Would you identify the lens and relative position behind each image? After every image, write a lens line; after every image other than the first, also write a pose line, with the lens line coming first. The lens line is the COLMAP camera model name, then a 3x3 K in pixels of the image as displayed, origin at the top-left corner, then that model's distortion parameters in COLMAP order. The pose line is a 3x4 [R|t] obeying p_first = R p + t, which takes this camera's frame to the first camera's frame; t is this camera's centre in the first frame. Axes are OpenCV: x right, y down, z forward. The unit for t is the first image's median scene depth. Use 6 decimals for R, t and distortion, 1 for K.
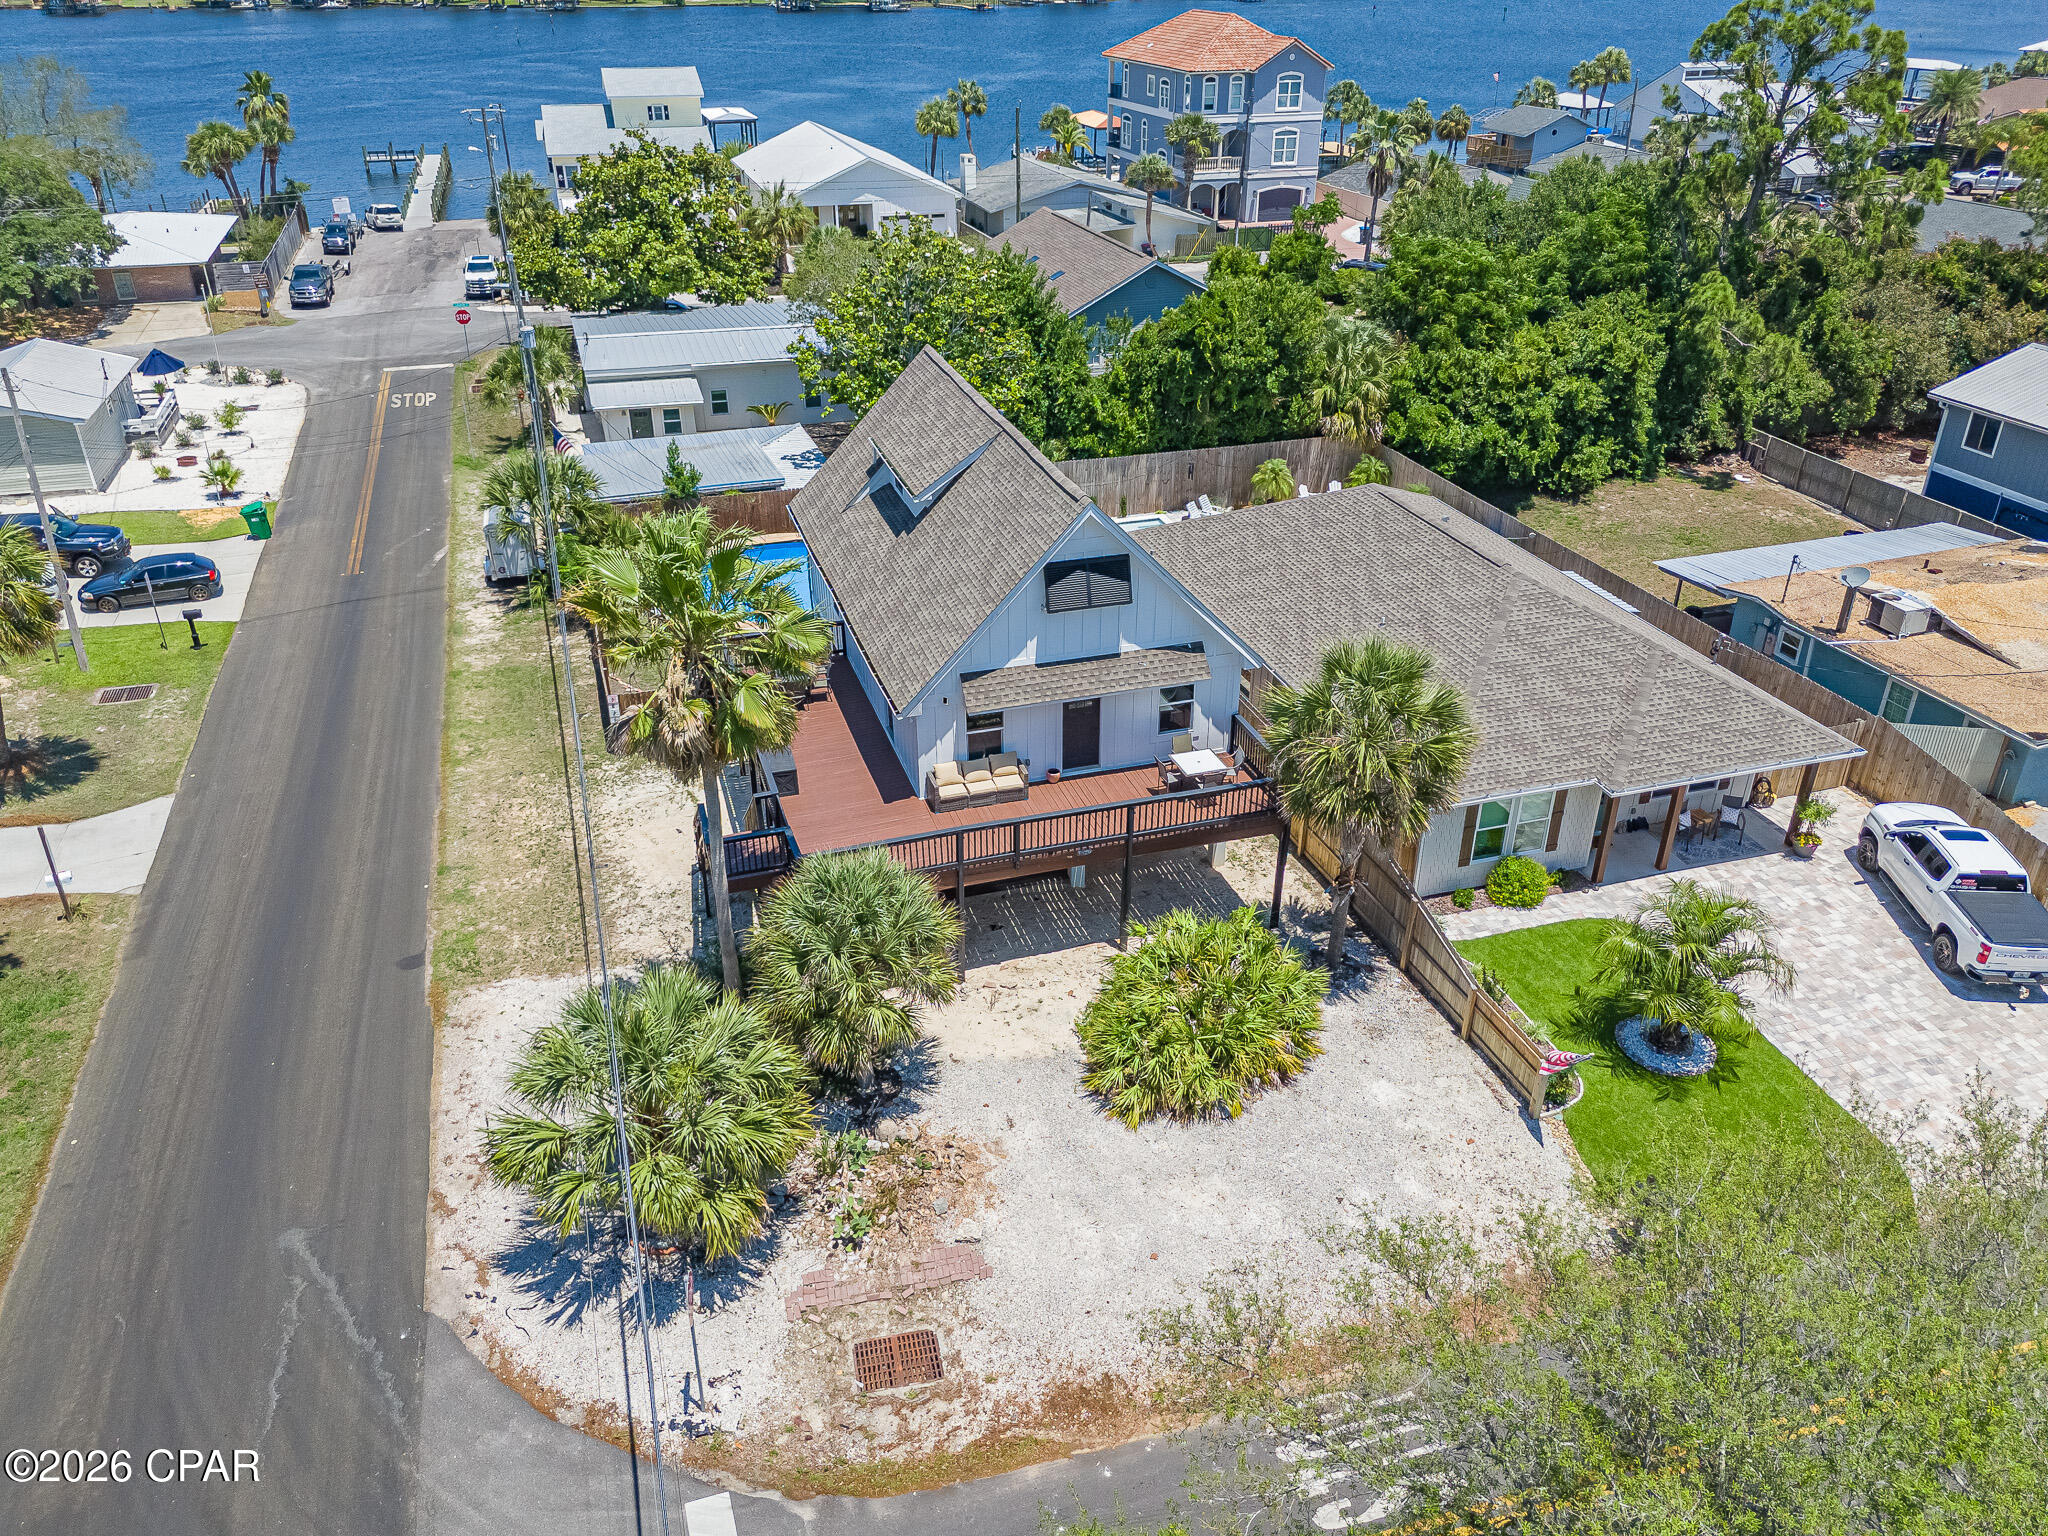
lens RADIAL K [[1503.0, 0, 1026.7], [0, 1503.0, 768.5], [0, 0, 1]] dist [0.062726, -0.057144]
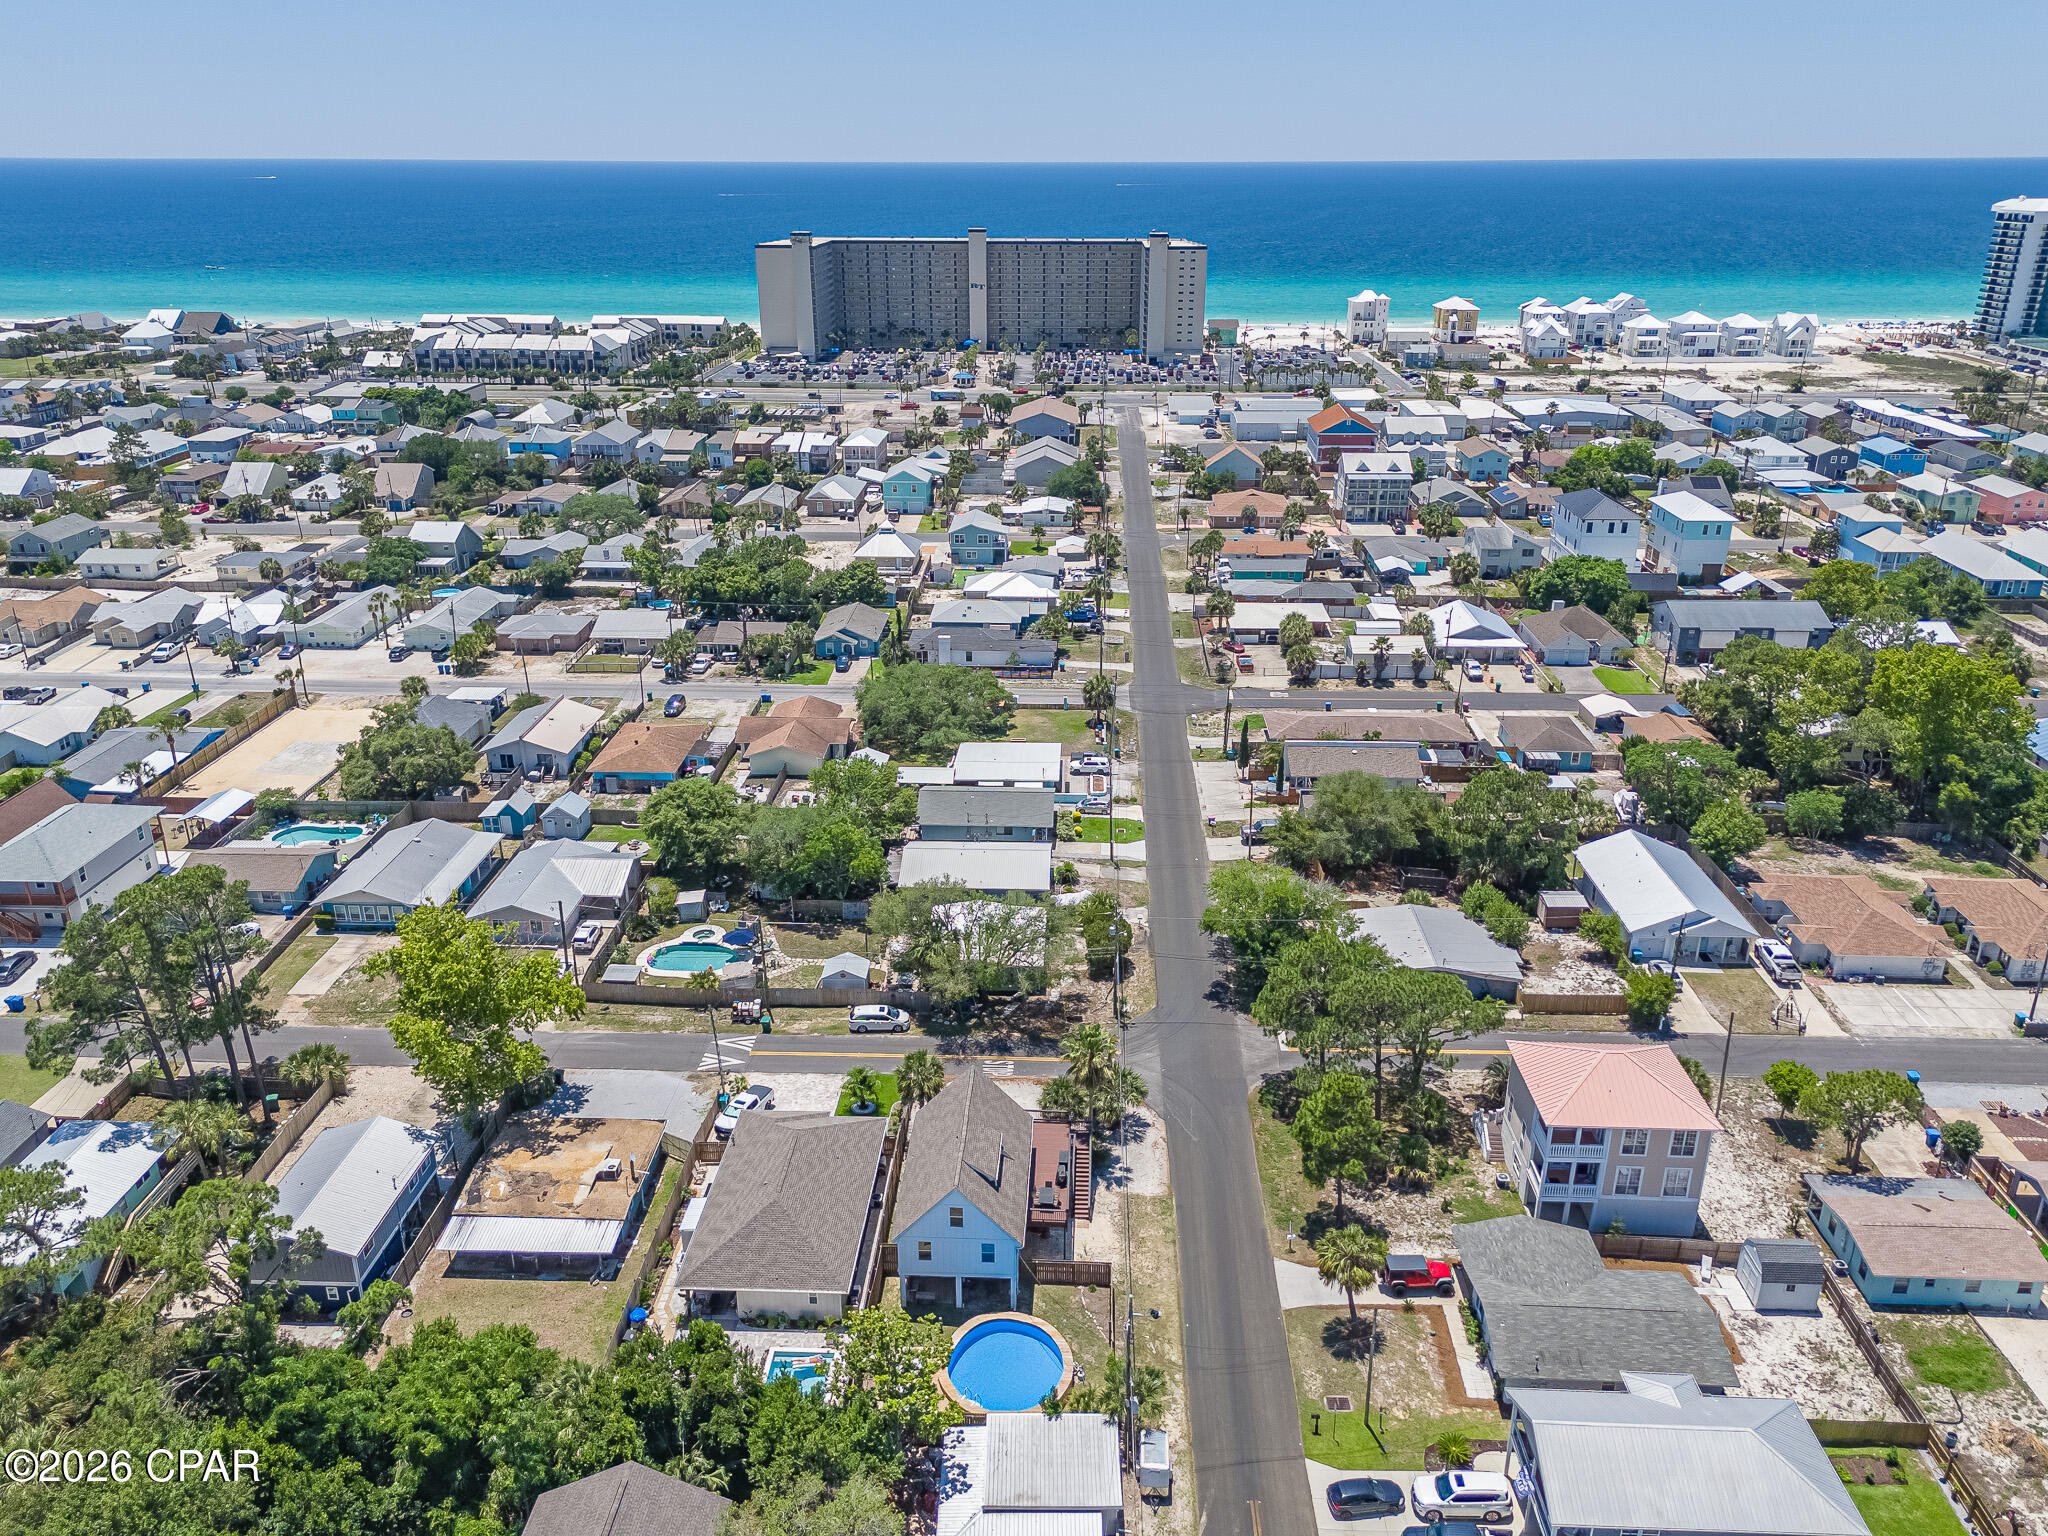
lens RADIAL K [[1503.0, 0, 1034.0], [0, 1503.0, 771.9], [0, 0, 1]] dist [0.062726, -0.057144]
pose [[-0.940260, -0.126506, 0.316082, -1.035204], [0.165766, 0.640818, 0.749583, -3.010621], [-0.297378, 0.757198, -0.581565, 2.304105]]
